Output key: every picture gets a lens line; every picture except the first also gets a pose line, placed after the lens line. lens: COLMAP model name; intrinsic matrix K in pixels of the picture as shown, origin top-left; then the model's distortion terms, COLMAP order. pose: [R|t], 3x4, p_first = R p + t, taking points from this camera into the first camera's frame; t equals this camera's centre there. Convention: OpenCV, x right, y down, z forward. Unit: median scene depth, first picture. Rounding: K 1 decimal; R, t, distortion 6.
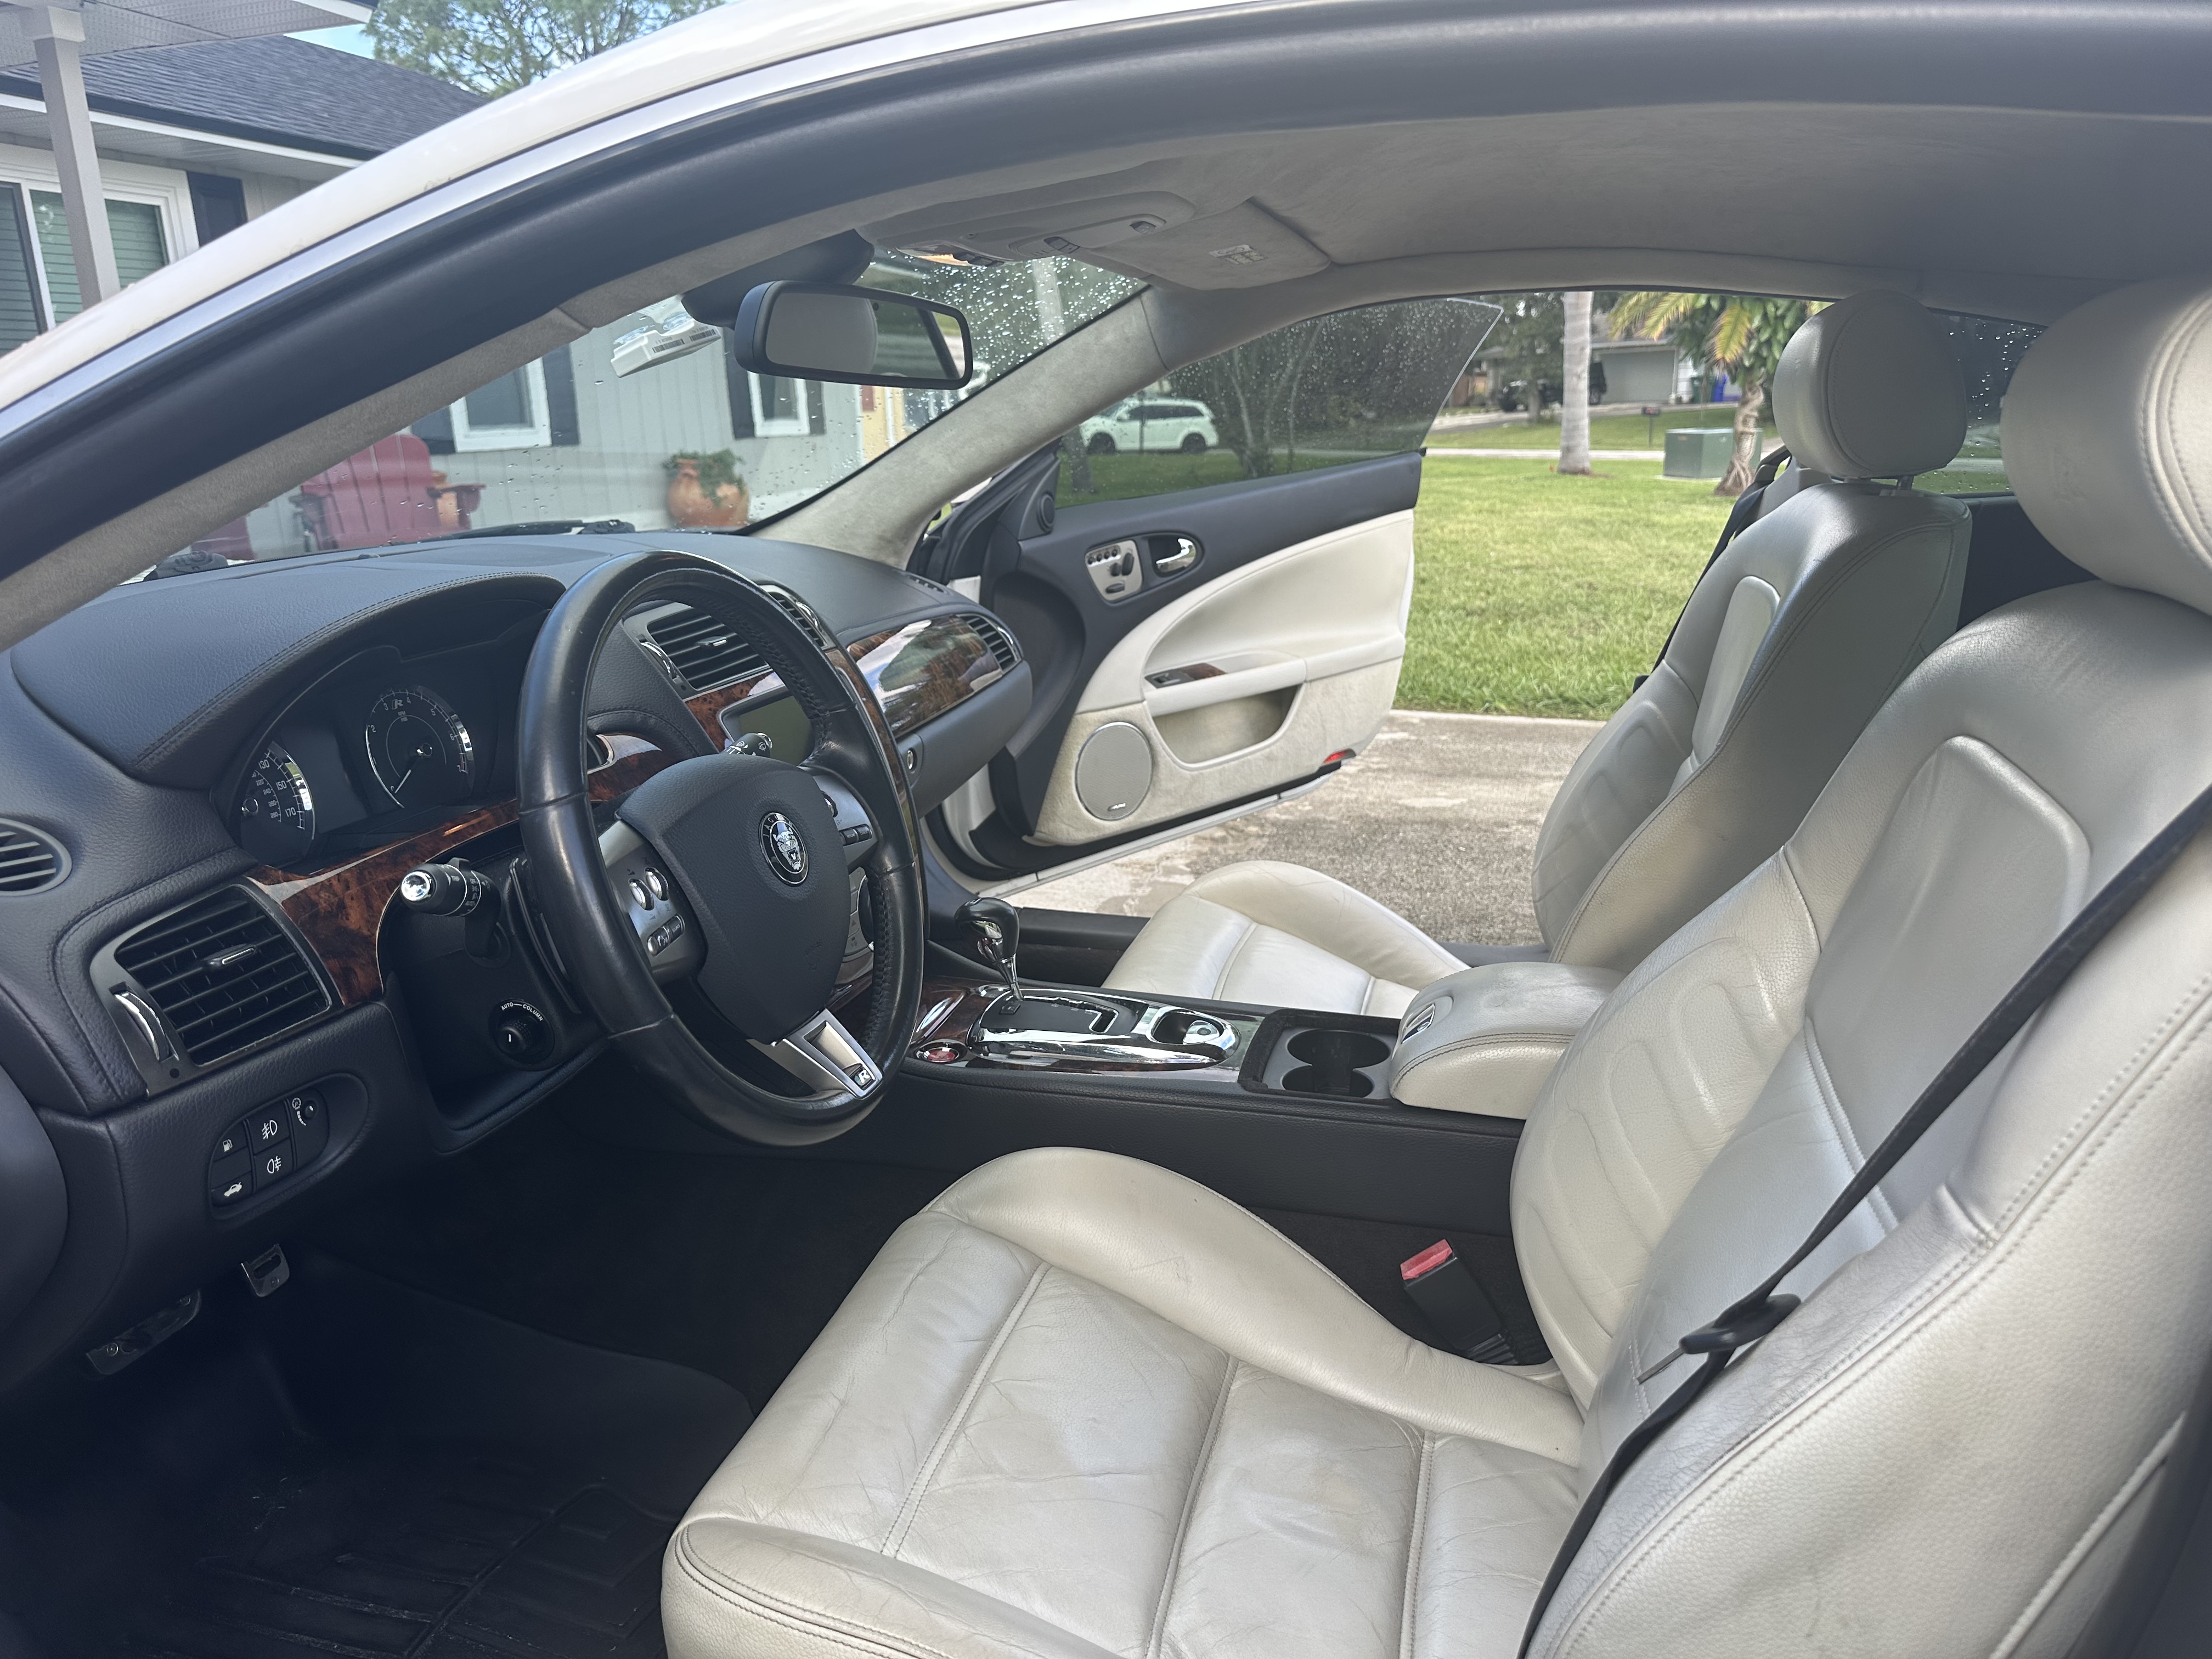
lens RADIAL K [[1593.6, 0, 1145.5], [0, 1593.6, 838.9], [0, 0, 1]] dist [0.051361, -0.182163]
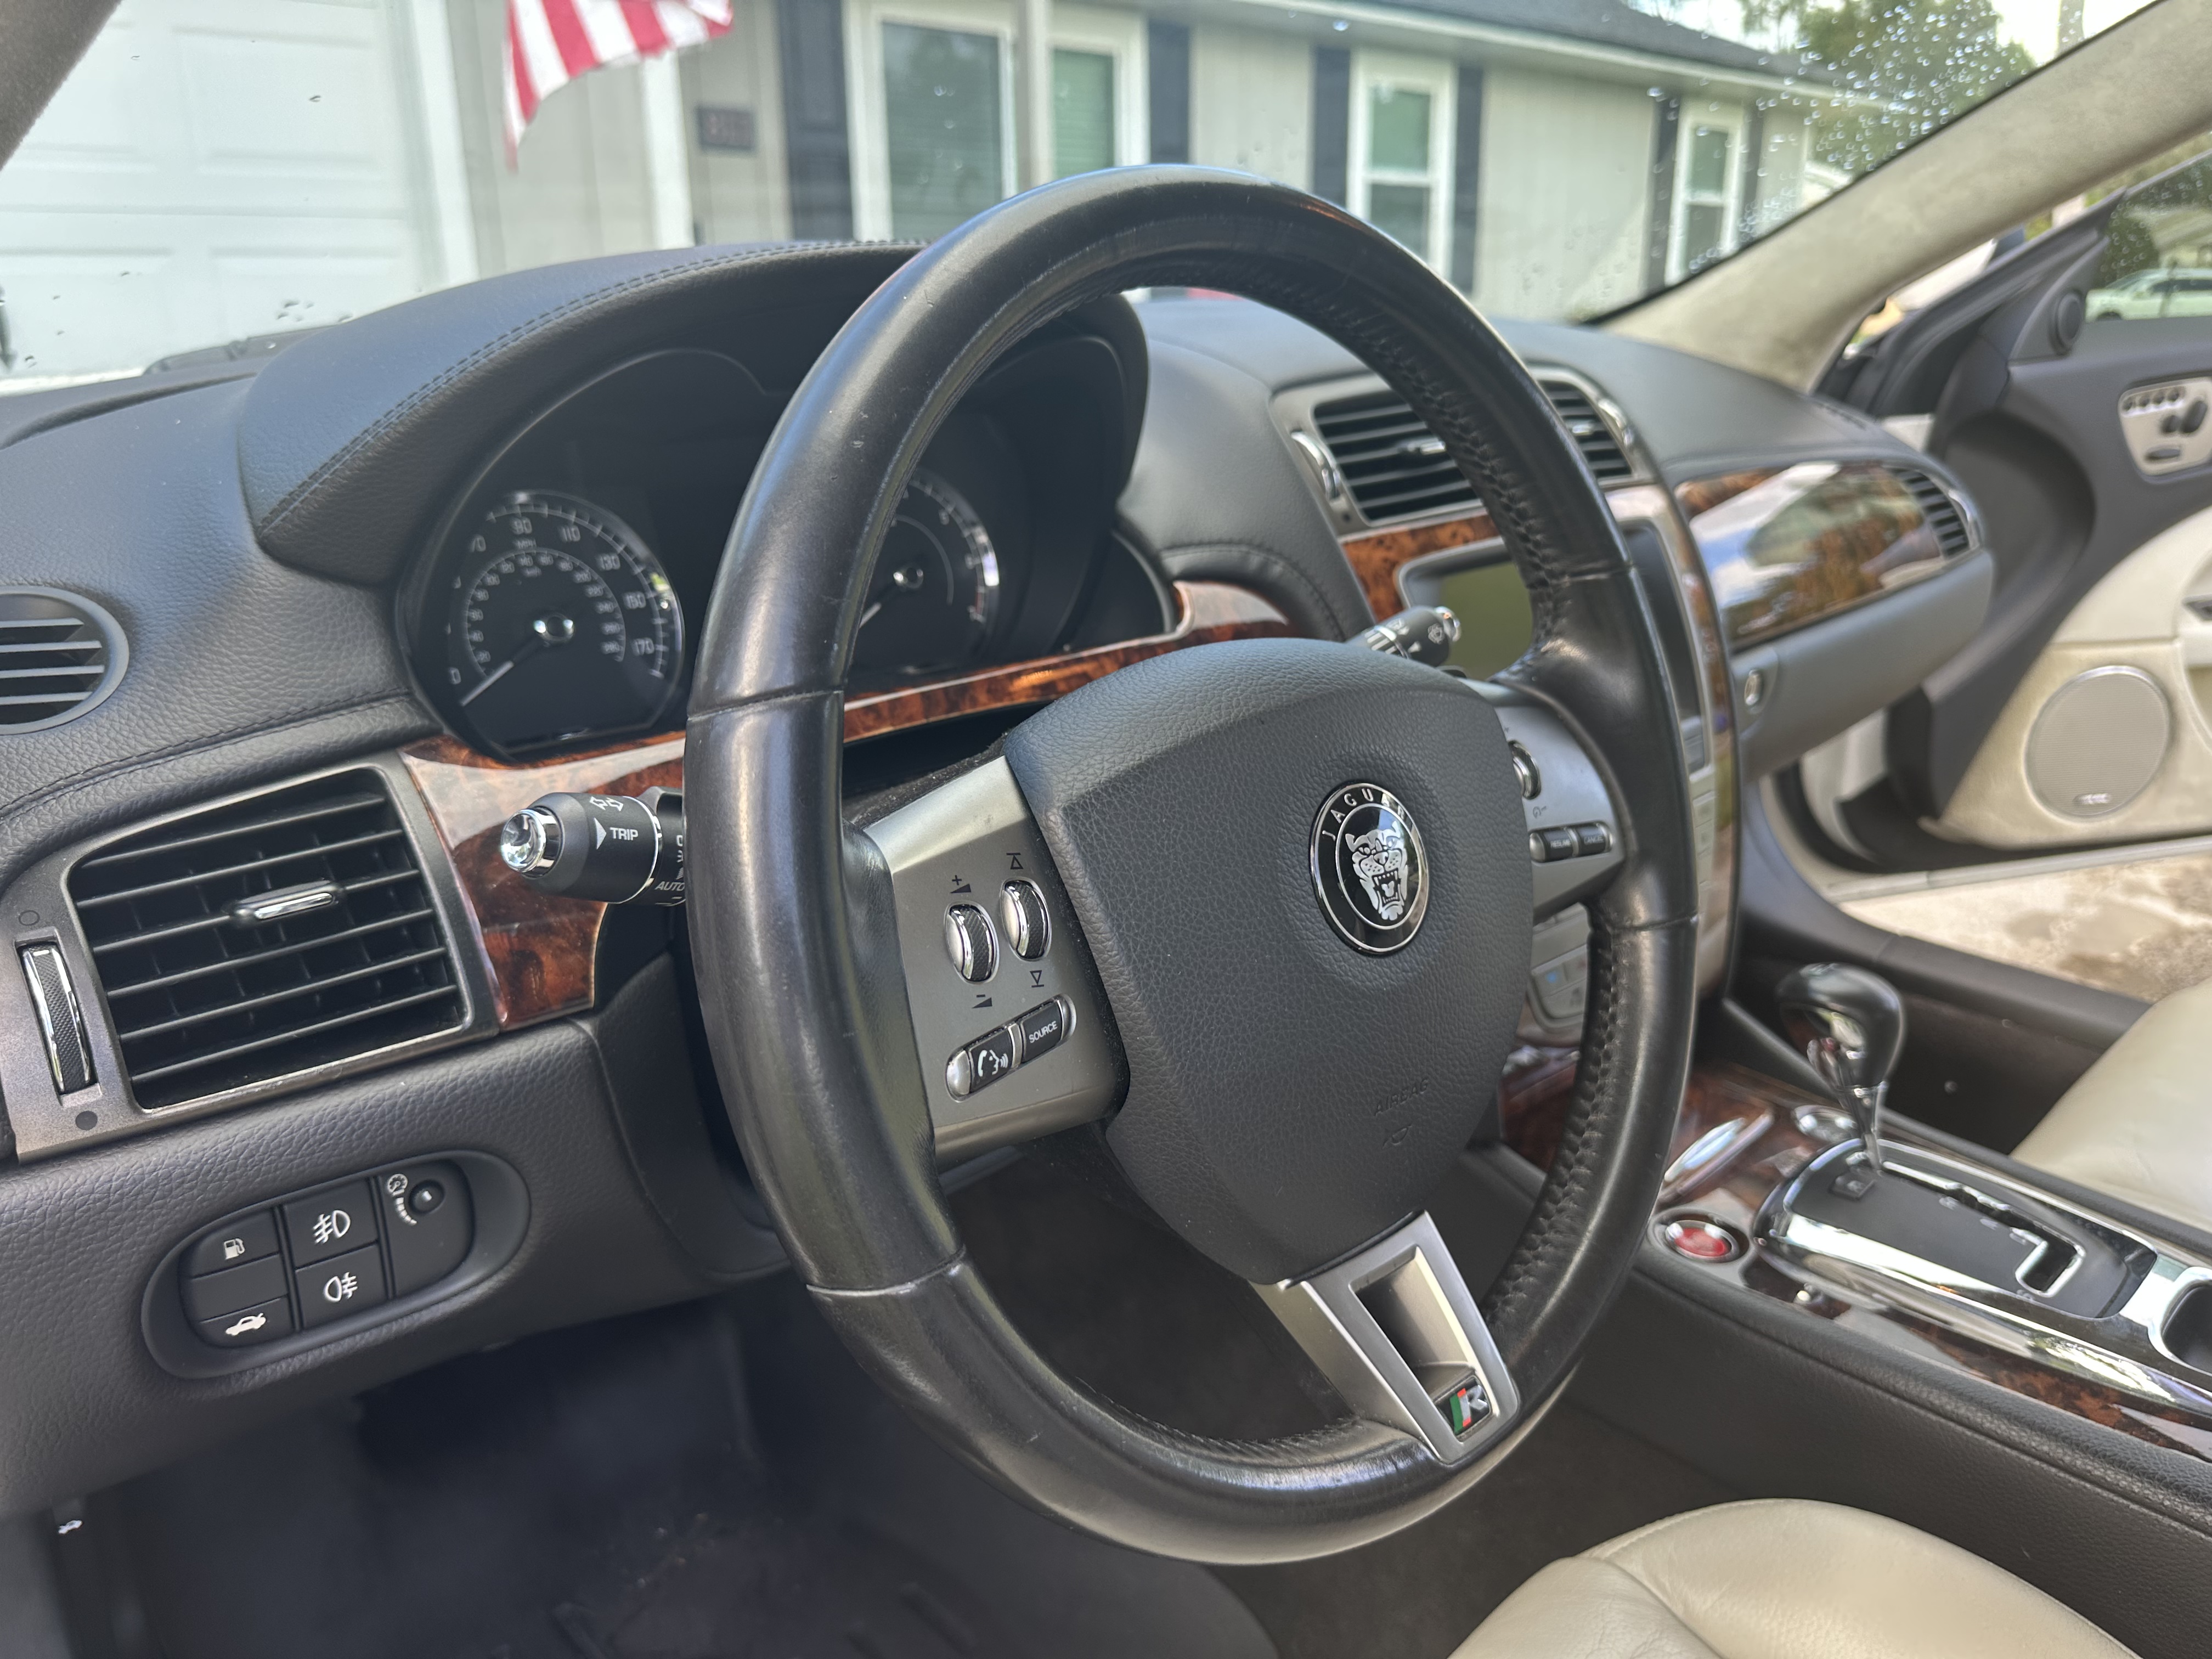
lens RADIAL K [[1603.2, 0, 1114.8], [0, 1603.2, 835.9], [0, 0, 1]] dist [0.063119, -0.091145]
pose [[0.851460, 0.181647, -0.491956, -0.049586], [-0.148623, 0.983217, 0.105807, -0.027578], [0.502919, -0.016974, 0.864167, 0.410366]]
